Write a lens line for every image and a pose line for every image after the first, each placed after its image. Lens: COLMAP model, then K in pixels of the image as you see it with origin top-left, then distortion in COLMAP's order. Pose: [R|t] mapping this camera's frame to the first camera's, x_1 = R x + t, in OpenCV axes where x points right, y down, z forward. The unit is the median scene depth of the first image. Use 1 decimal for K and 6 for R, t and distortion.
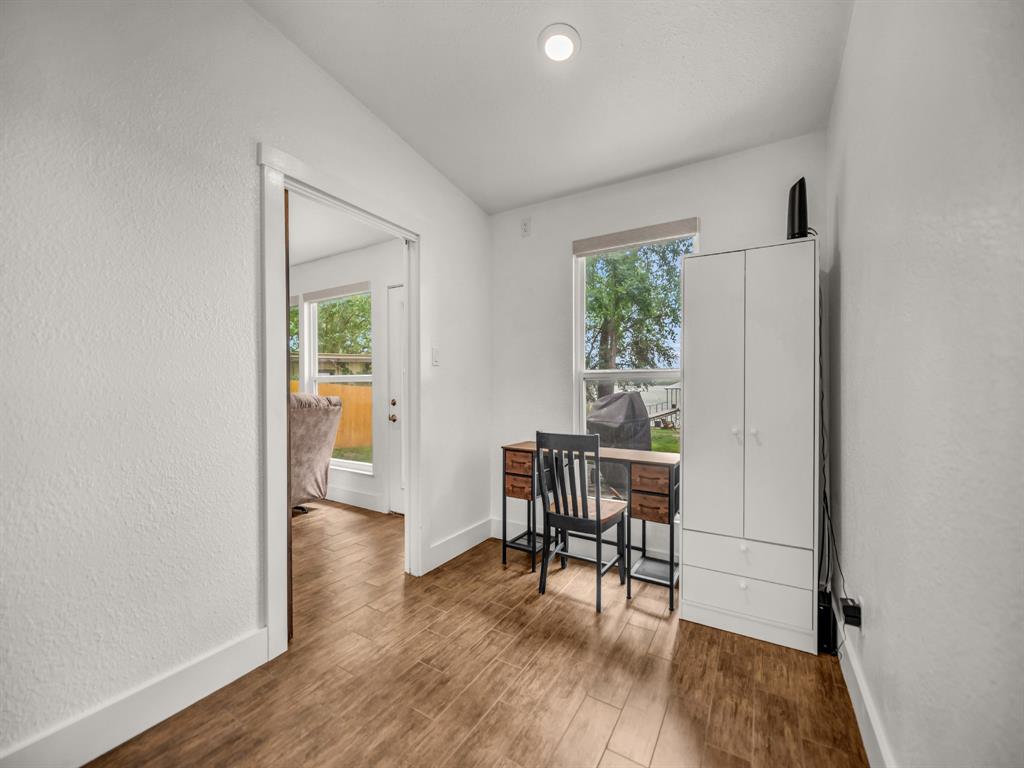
lens RADIAL K [[412.7, 0, 523.3], [0, 412.7, 387.4], [0, 0, 1]] dist [-0.000112, -0.000754]
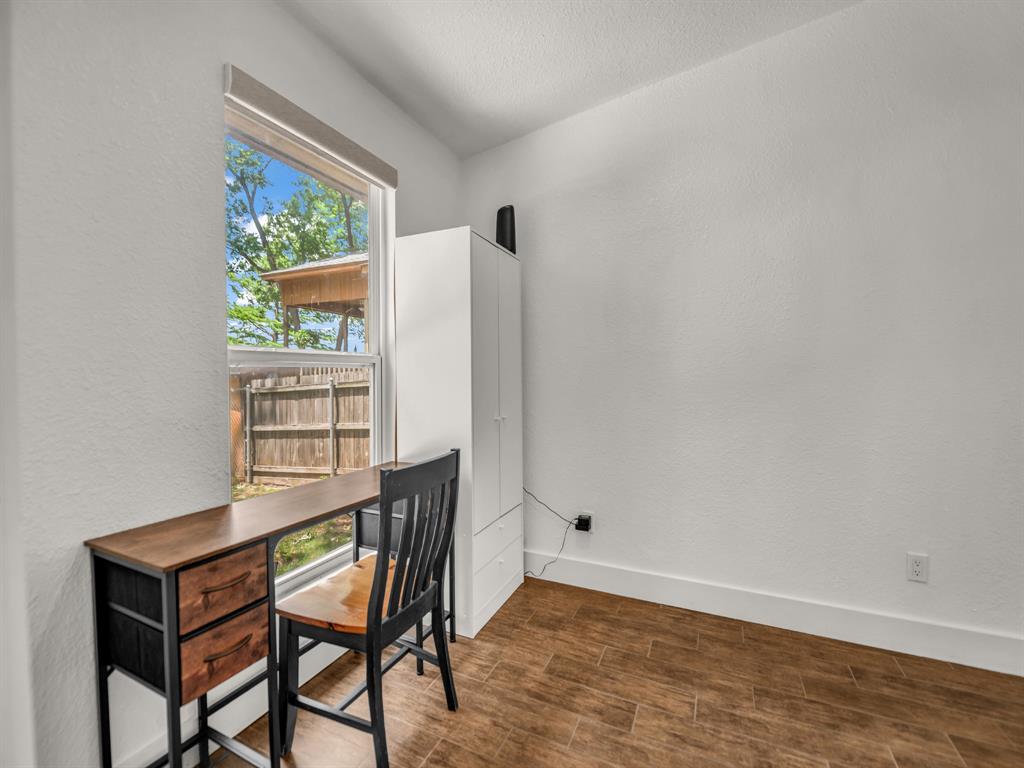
lens RADIAL K [[412.7, 0, 515.3], [0, 412.7, 386.8], [0, 0, 1]] dist [-0.000112, -0.000754]
pose [[-0.074264, -0.024877, 0.996928, -0.590946], [0.009387, 0.999627, 0.025643, -0.003443], [-0.997194, 0.011262, -0.074002, 1.145274]]
